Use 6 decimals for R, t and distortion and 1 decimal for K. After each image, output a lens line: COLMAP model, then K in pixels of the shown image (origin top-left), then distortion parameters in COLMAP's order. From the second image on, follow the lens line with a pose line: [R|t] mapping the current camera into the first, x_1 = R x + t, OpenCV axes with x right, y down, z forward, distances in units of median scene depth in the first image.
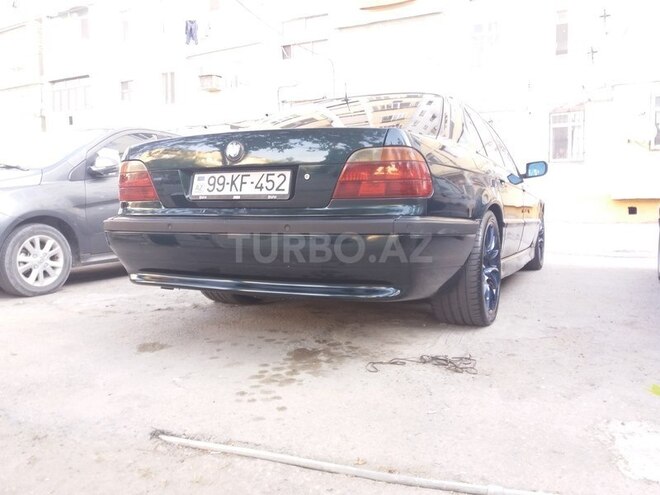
lens RADIAL K [[514.8, 0, 330.0], [0, 514.8, 247.5], [0, 0, 1]] dist [0.056000, -0.002430]
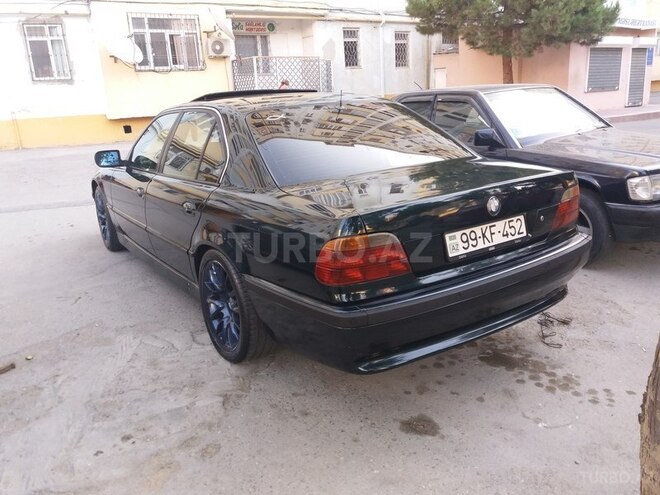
lens RADIAL K [[538.9, 0, 330.0], [0, 538.9, 247.5], [0, 0, 1]] dist [-0.003381, -0.011533]
pose [[0.529468, -0.261658, 0.806969, -1.230555], [0.122749, 0.964863, 0.232318, -0.392595], [-0.839402, -0.023951, 0.542983, 0.689267]]
